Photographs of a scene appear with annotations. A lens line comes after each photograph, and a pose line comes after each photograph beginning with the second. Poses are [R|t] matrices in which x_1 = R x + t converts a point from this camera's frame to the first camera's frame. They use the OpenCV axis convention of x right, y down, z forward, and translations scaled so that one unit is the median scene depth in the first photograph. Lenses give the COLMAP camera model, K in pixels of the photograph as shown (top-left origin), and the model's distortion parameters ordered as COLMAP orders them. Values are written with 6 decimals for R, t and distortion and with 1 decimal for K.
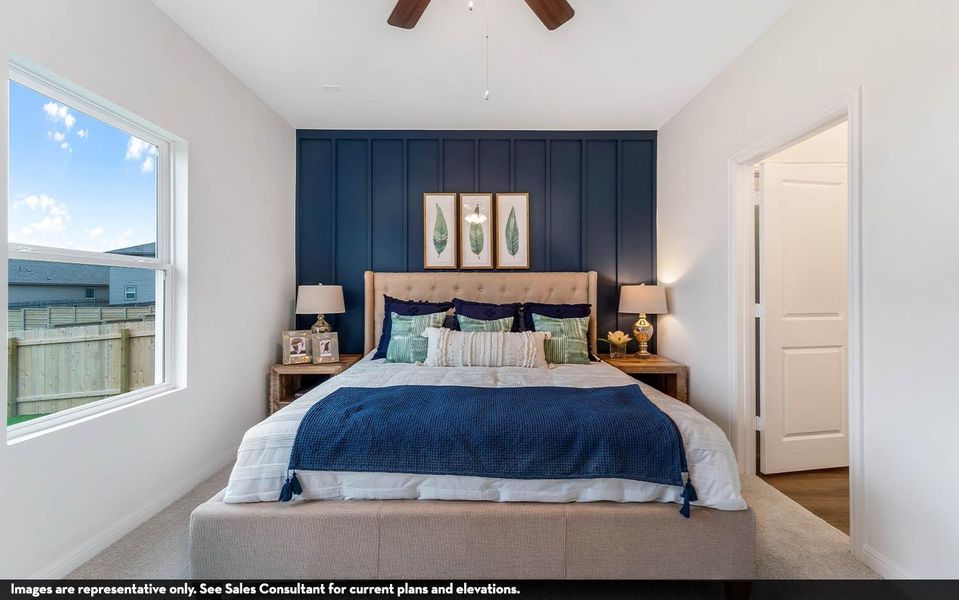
lens RADIAL K [[389.2, 0, 479.3], [0, 389.2, 290.3], [0, 0, 1]] dist [0.007741, 0.000055]
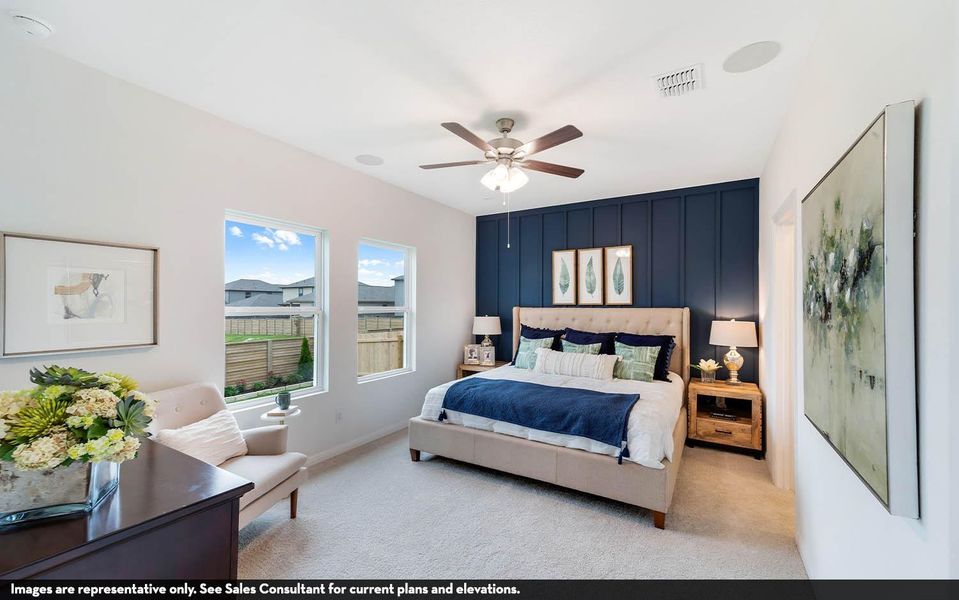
lens RADIAL K [[389.2, 0, 479.9], [0, 389.2, 297.9], [0, 0, 1]] dist [0.007741, 0.000055]
pose [[0.855700, -0.007080, -0.517425, 0.392770], [0.000724, 0.999922, -0.012486, -0.068927], [0.517472, 0.010310, 0.855638, -0.373404]]
